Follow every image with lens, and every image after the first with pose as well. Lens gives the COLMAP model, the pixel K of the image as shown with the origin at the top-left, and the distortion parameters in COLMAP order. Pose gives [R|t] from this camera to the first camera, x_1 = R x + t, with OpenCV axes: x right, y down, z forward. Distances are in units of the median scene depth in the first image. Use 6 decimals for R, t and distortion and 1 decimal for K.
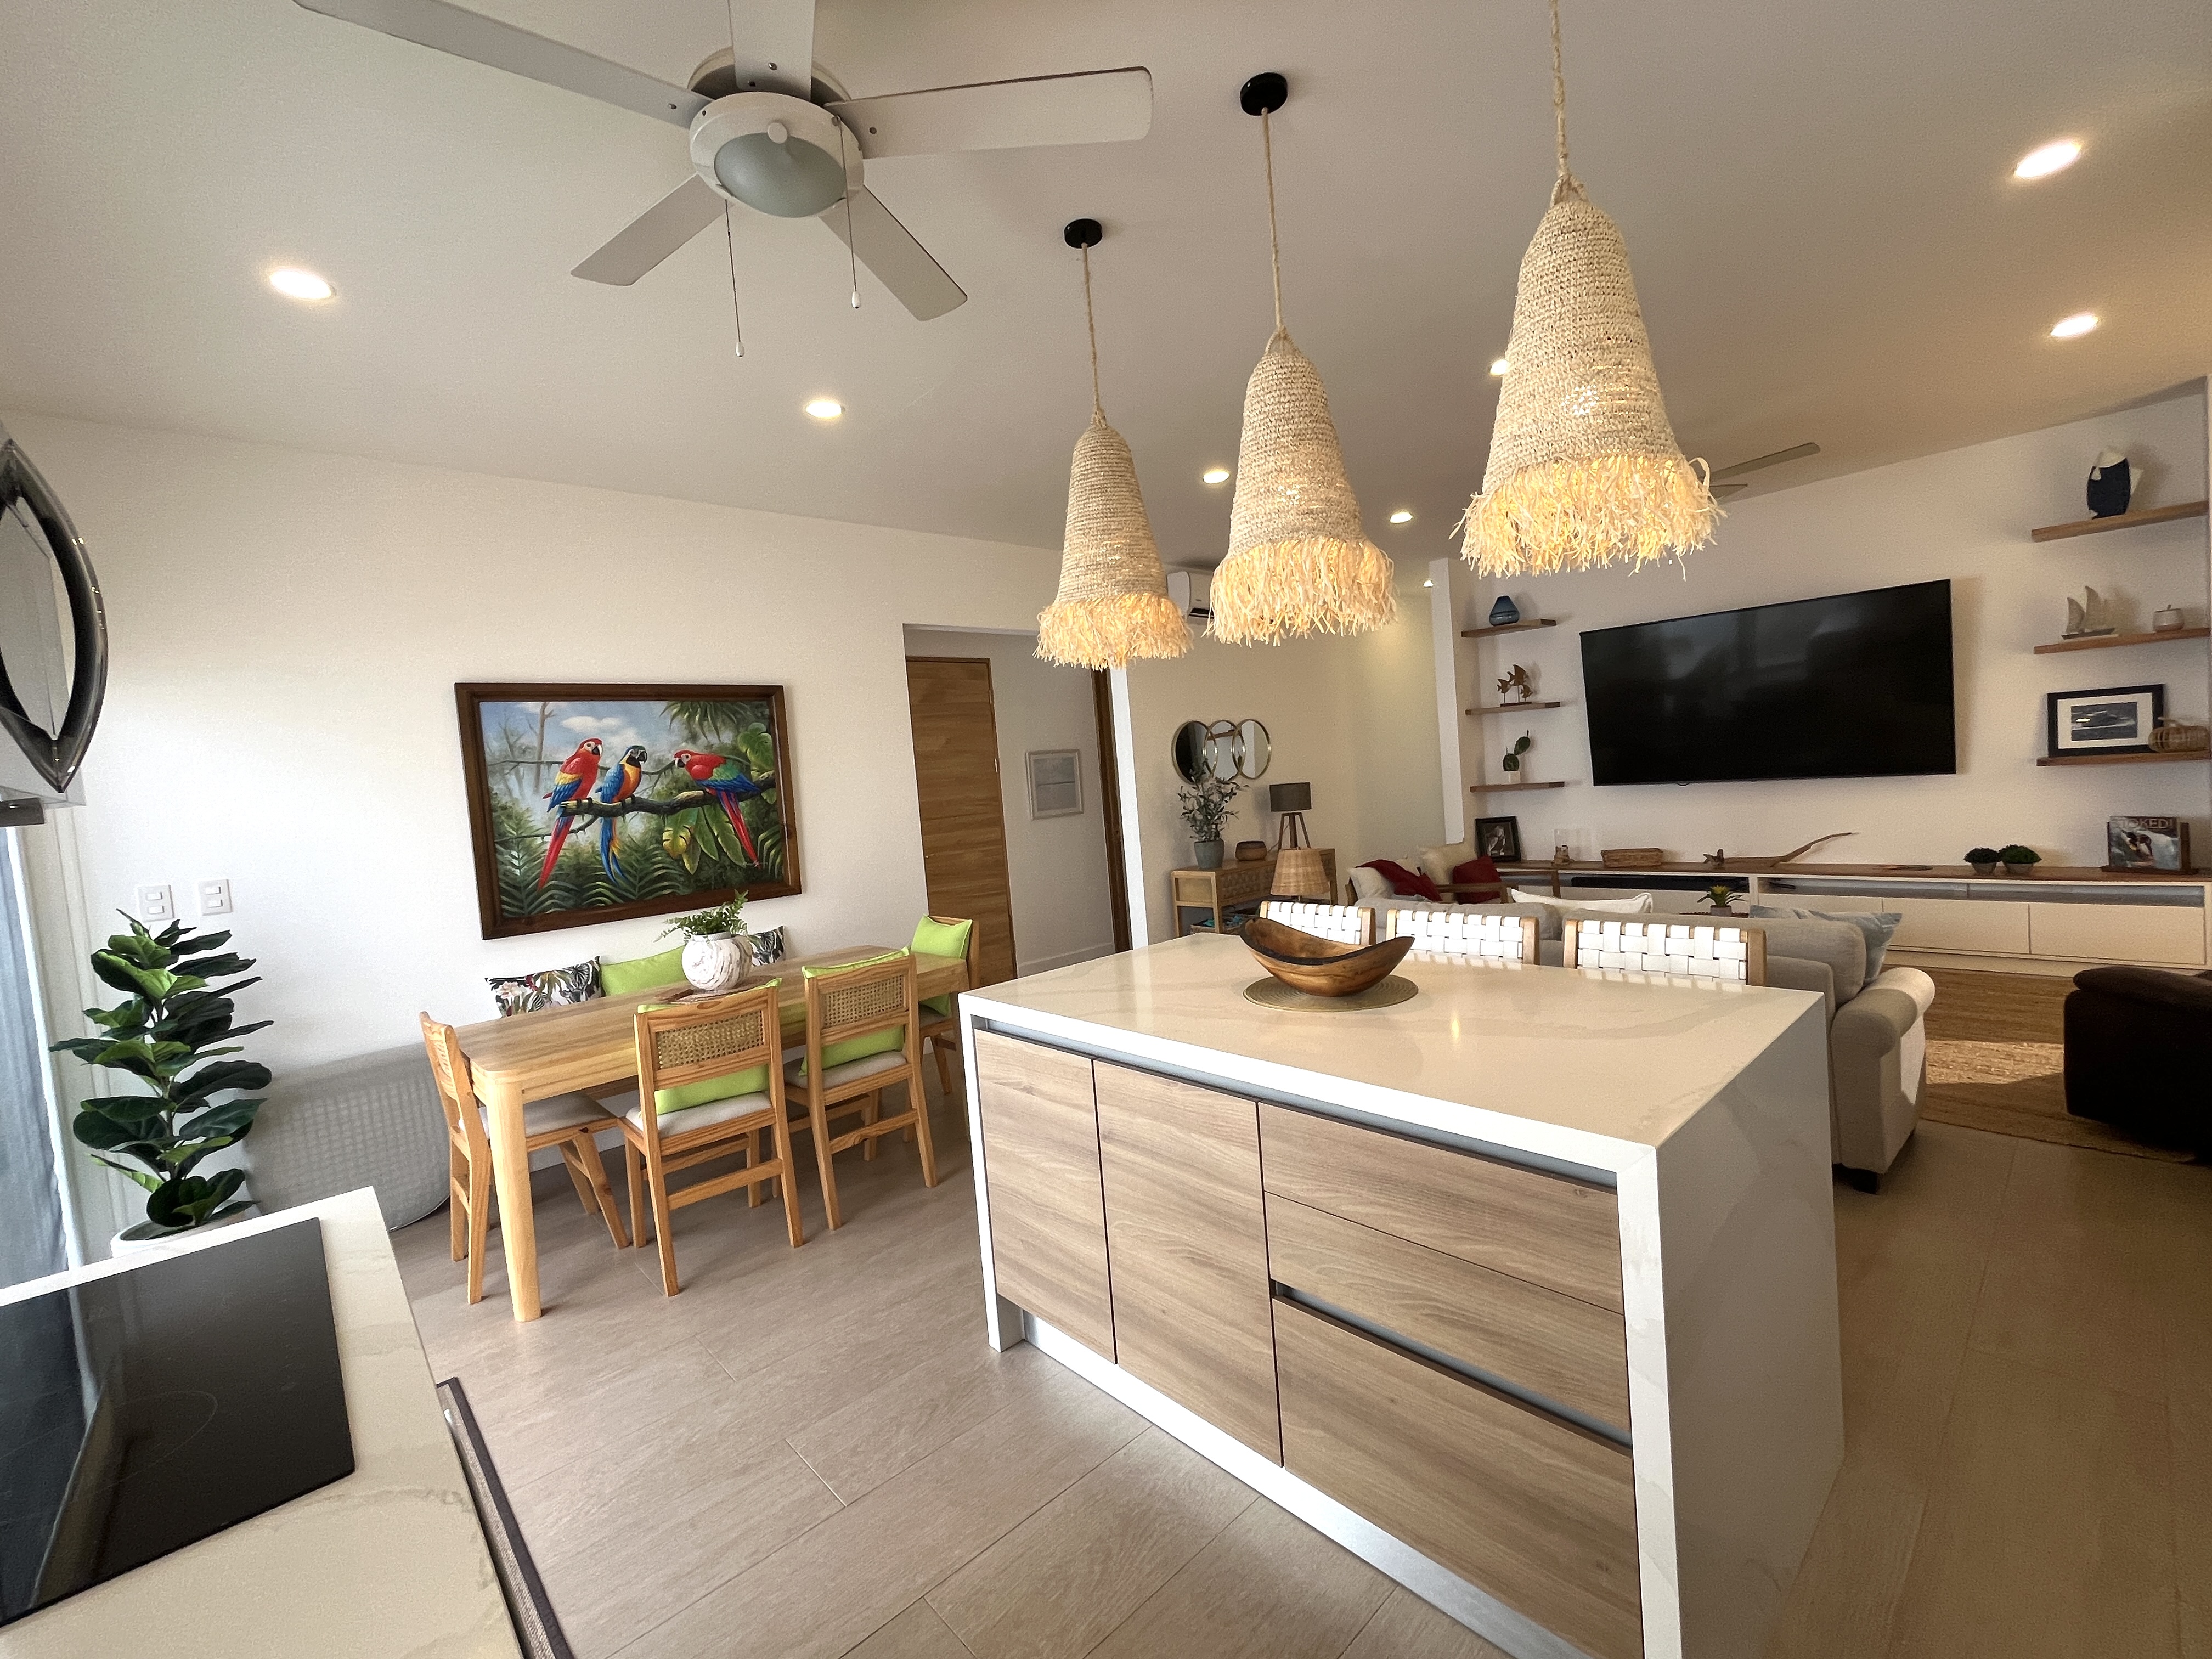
lens RADIAL K [[934.9, 0, 1101.3], [0, 934.9, 823.7], [0, 0, 1]] dist [-0.000531, -0.000643]
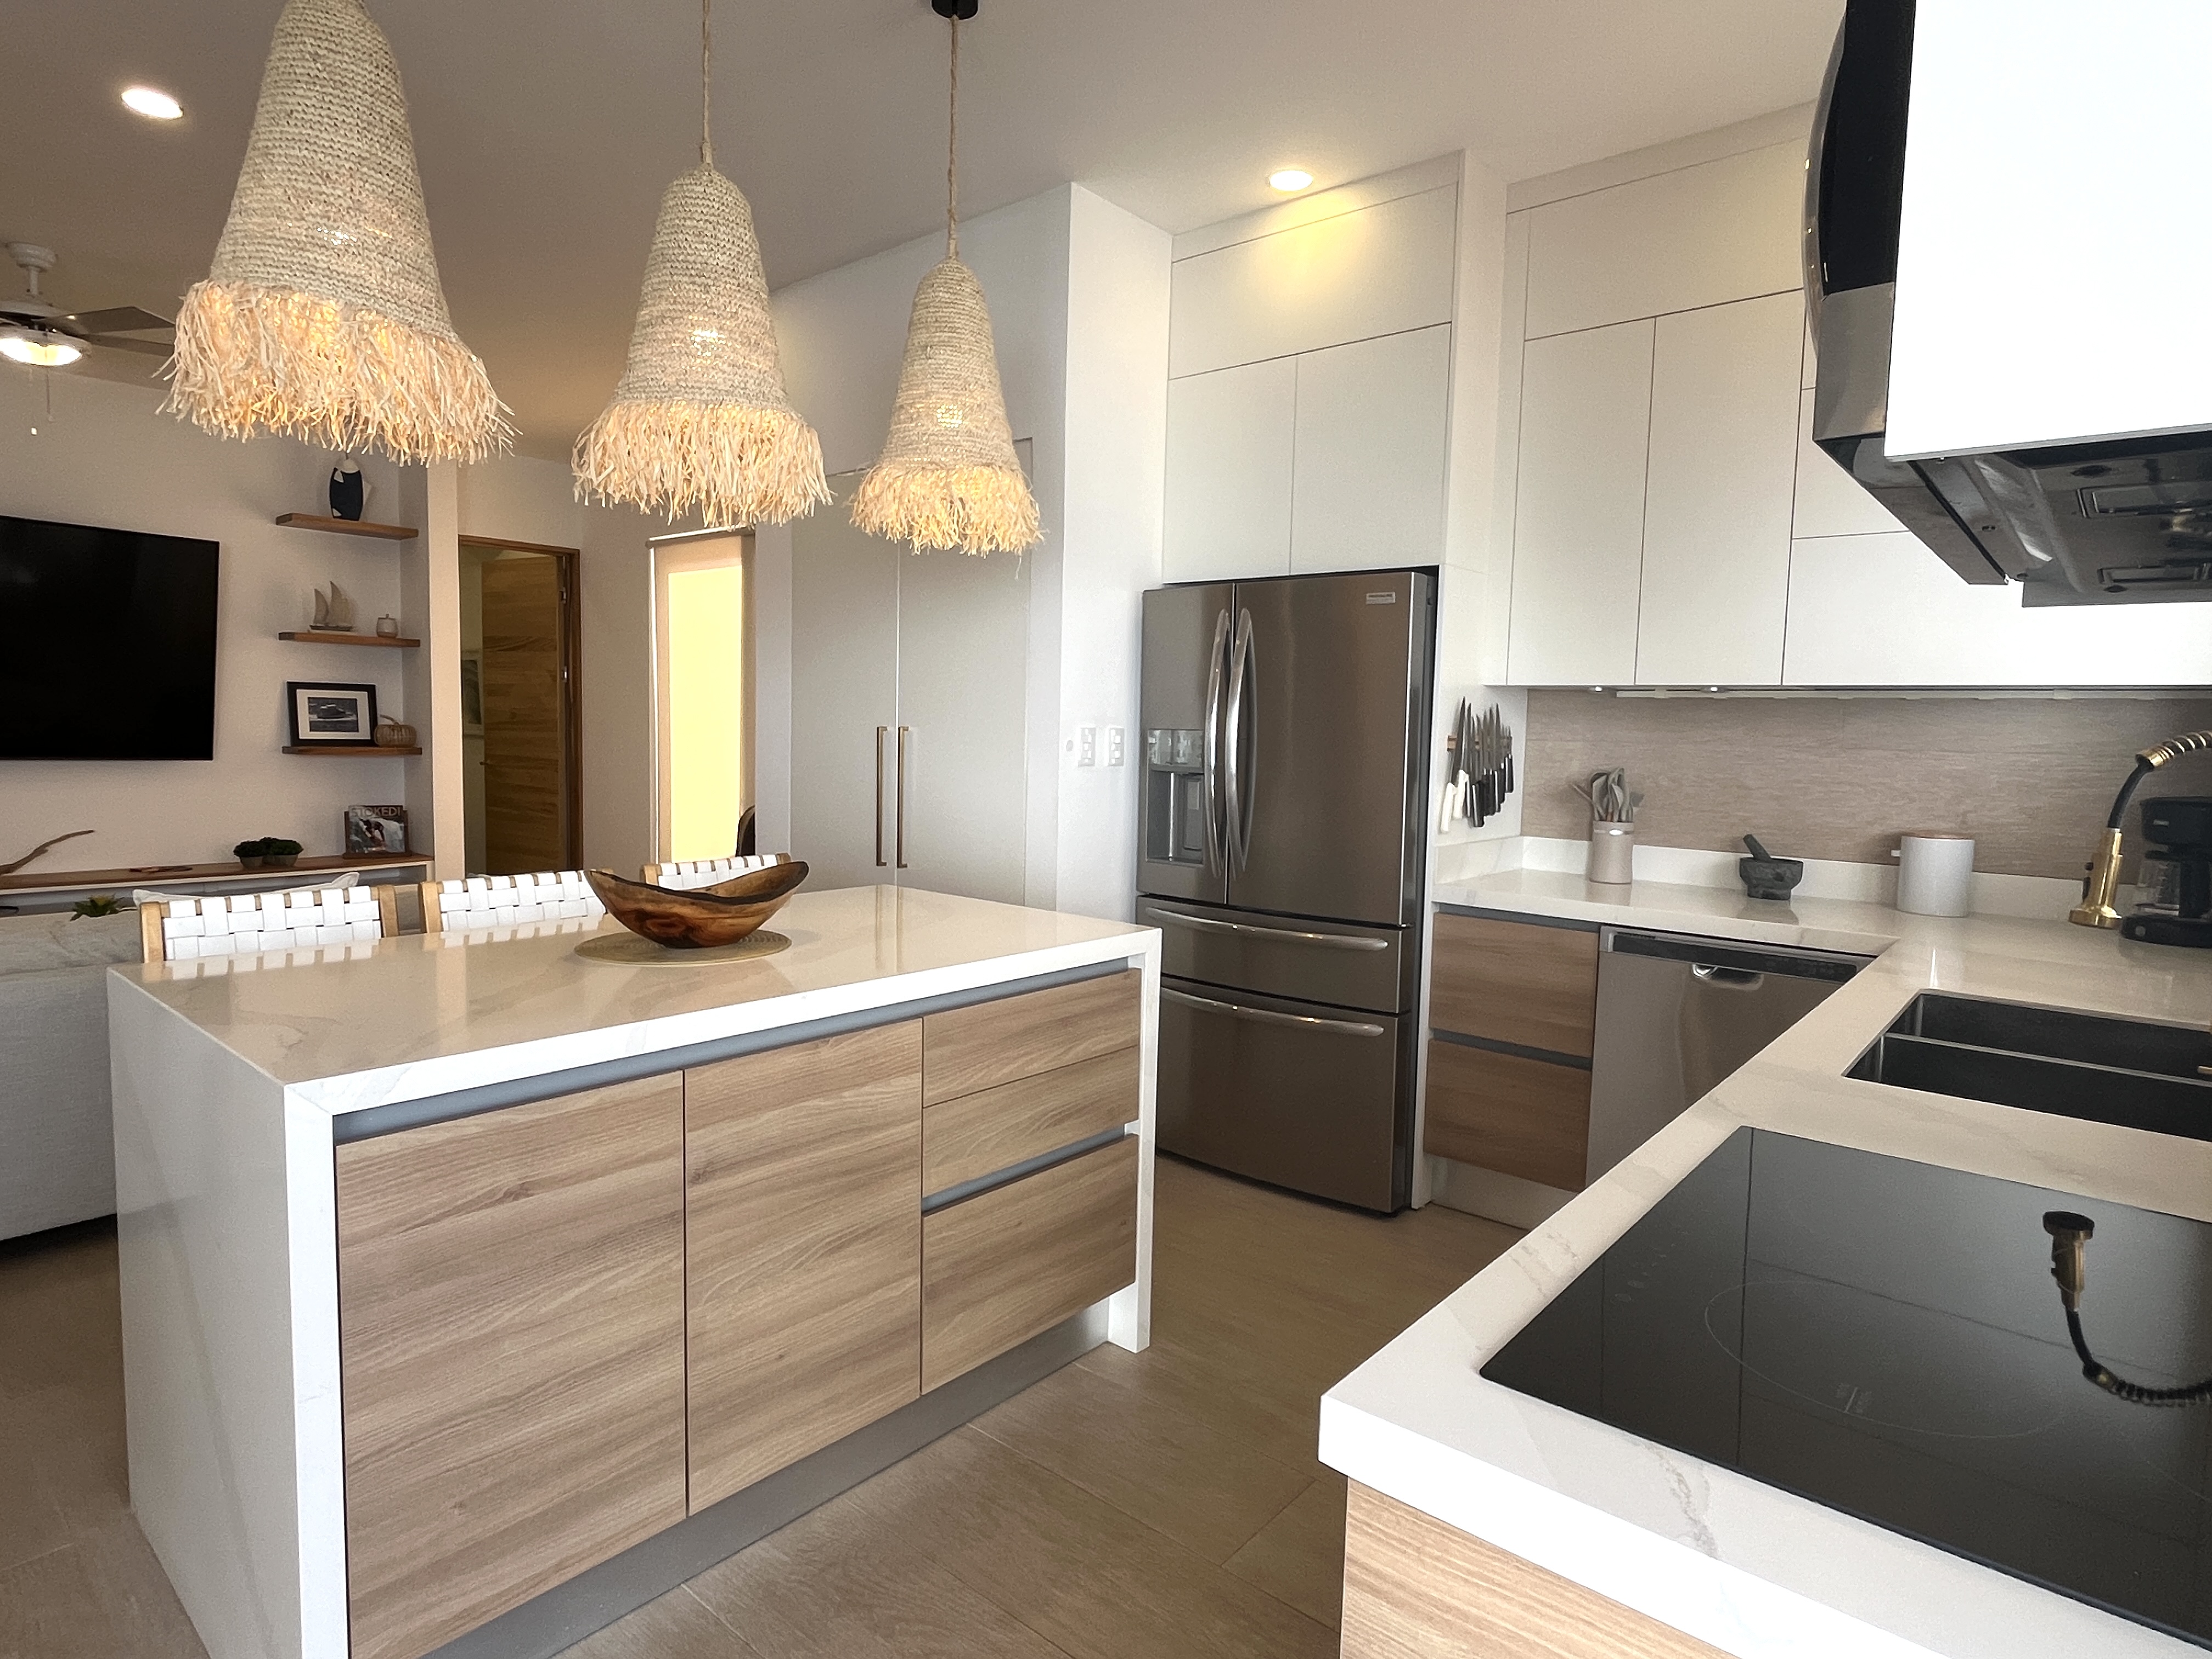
lens RADIAL K [[1225.7, 0, 1101.5], [0, 1225.7, 817.0], [0, 0, 1]] dist [-0.001583, 0.001489]
pose [[-0.126630, 0.001342, 0.991949, -0.412404], [0.038977, 0.999234, 0.003624, 0.034606], [-0.991184, 0.039123, -0.126585, 0.358470]]
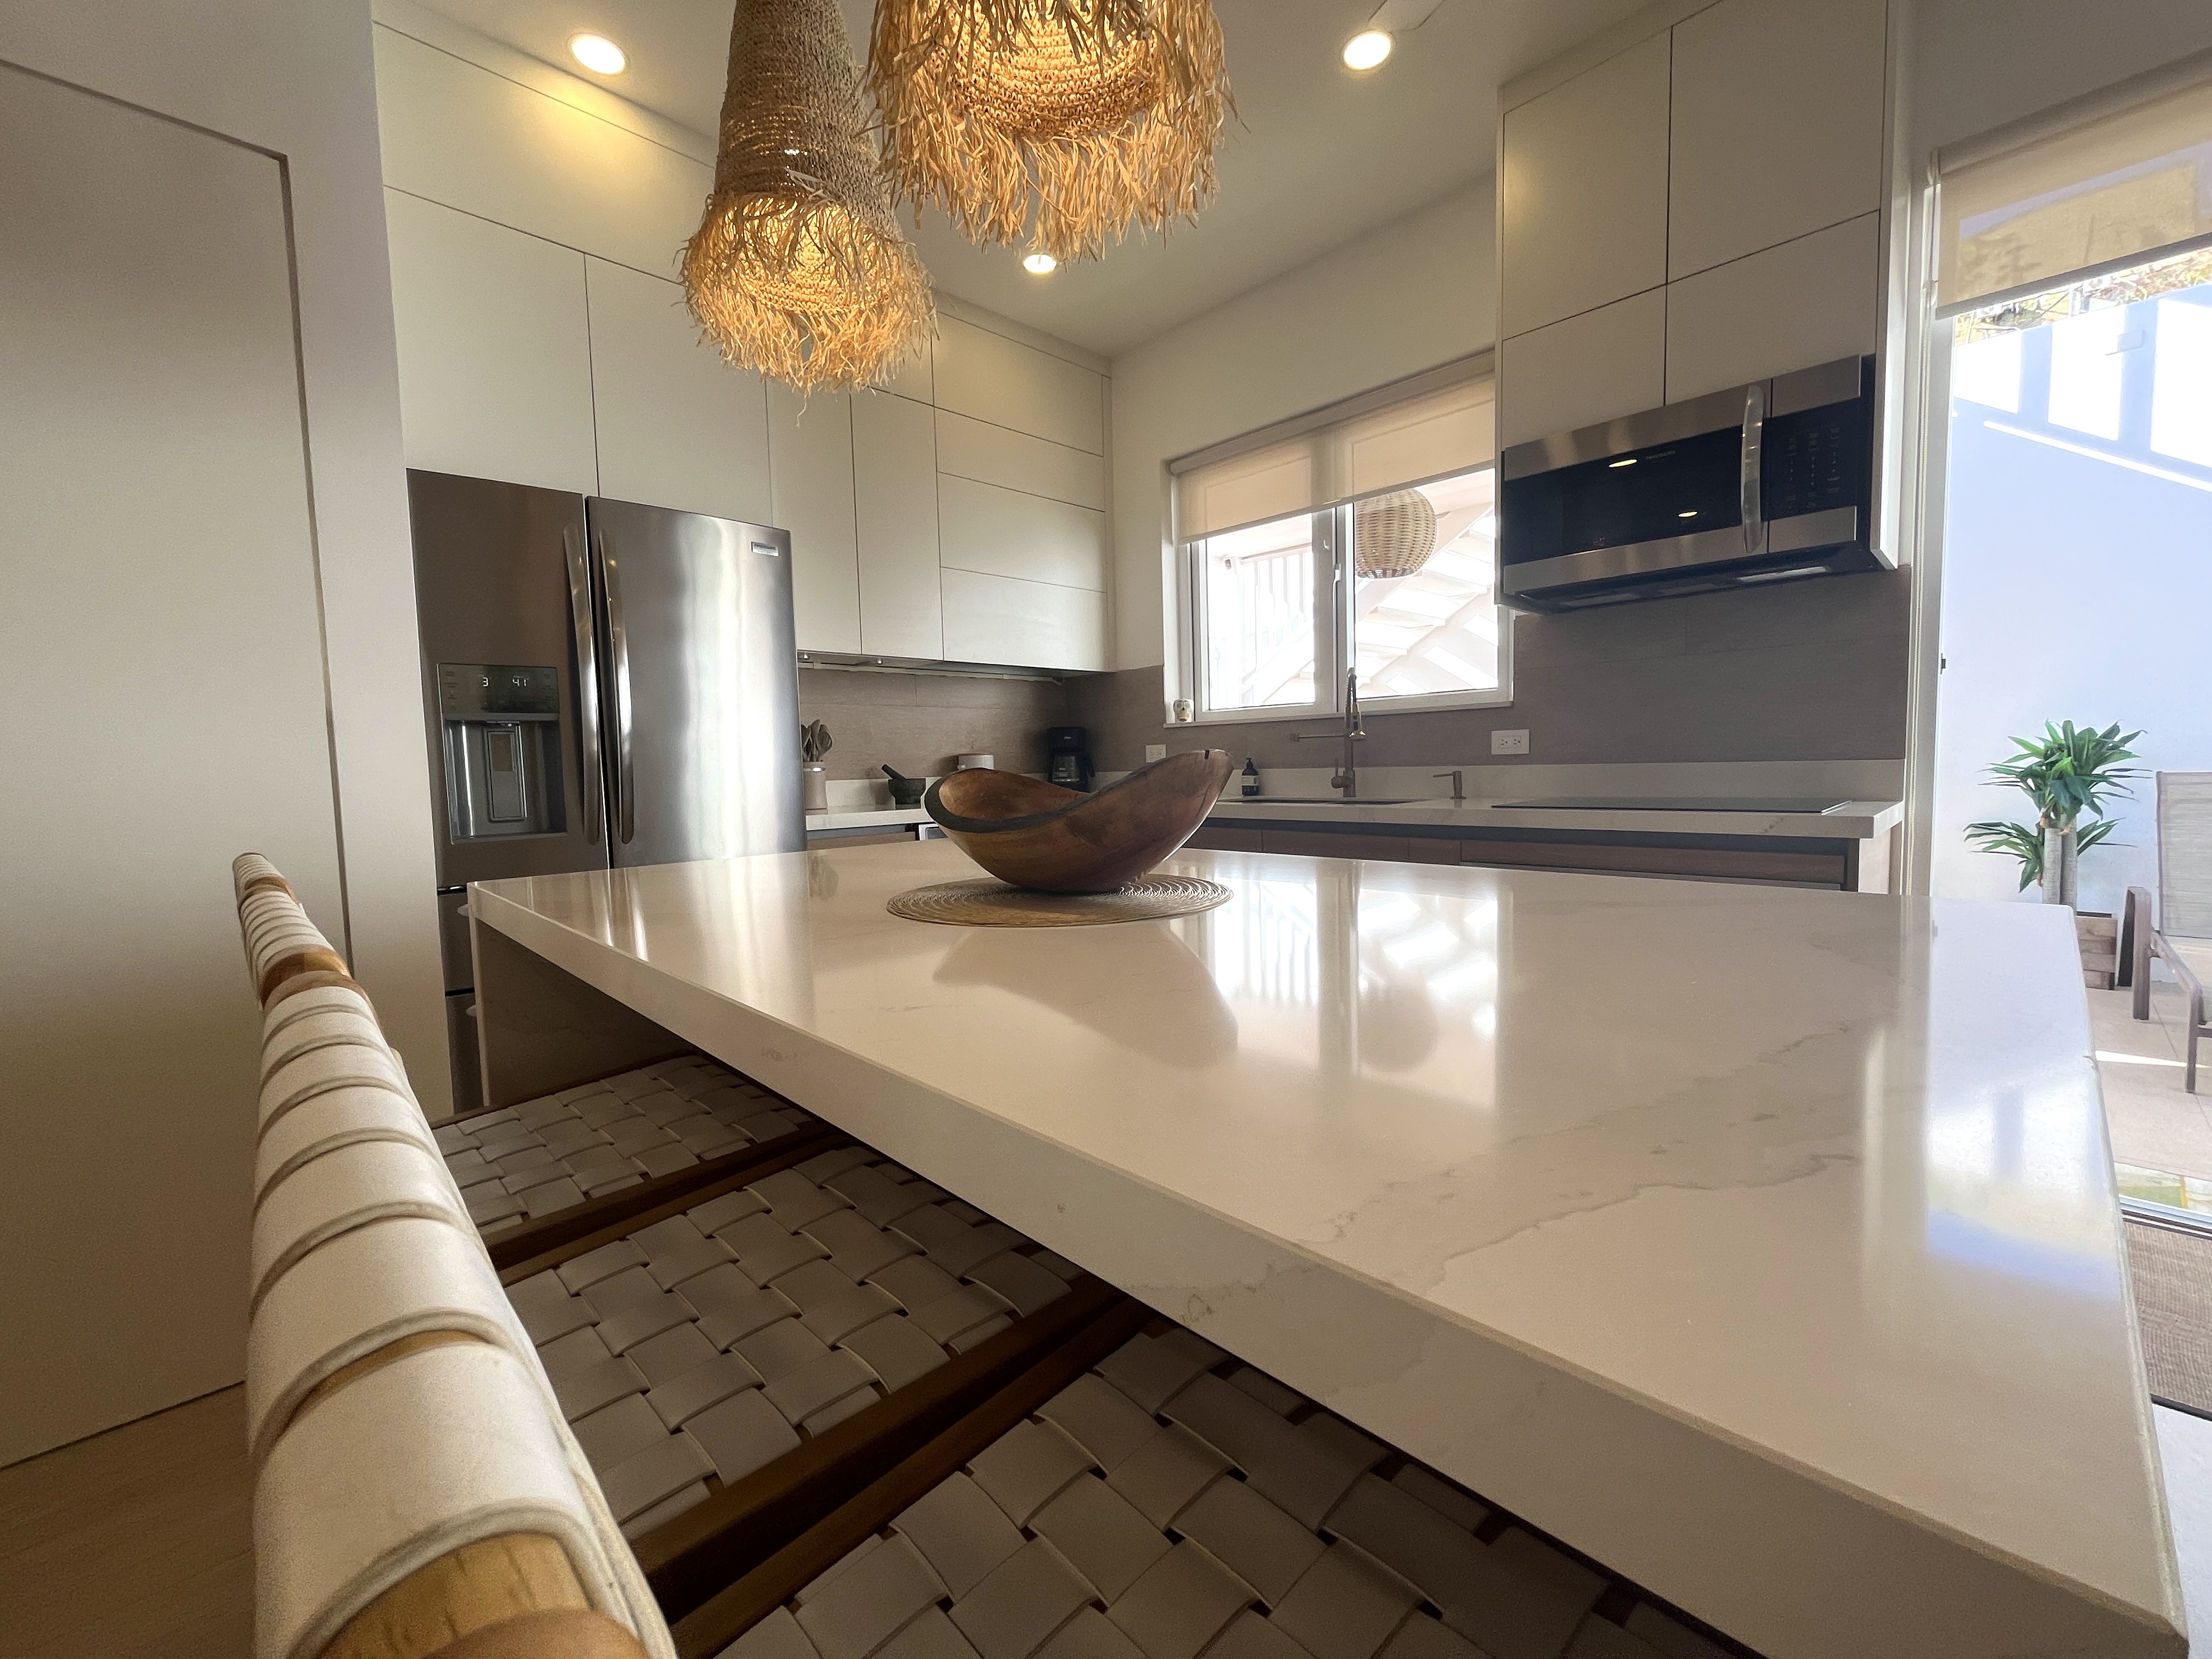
lens RADIAL K [[897.8, 0, 1103.6], [0, 897.8, 822.6], [0, 0, 1]] dist [-0.003597, -0.000414]
pose [[-0.993598, 0.110209, -0.024856, 0.104977], [0.106483, 0.987055, 0.119936, 0.039171], [0.037752, 0.116521, -0.992470, 0.684972]]
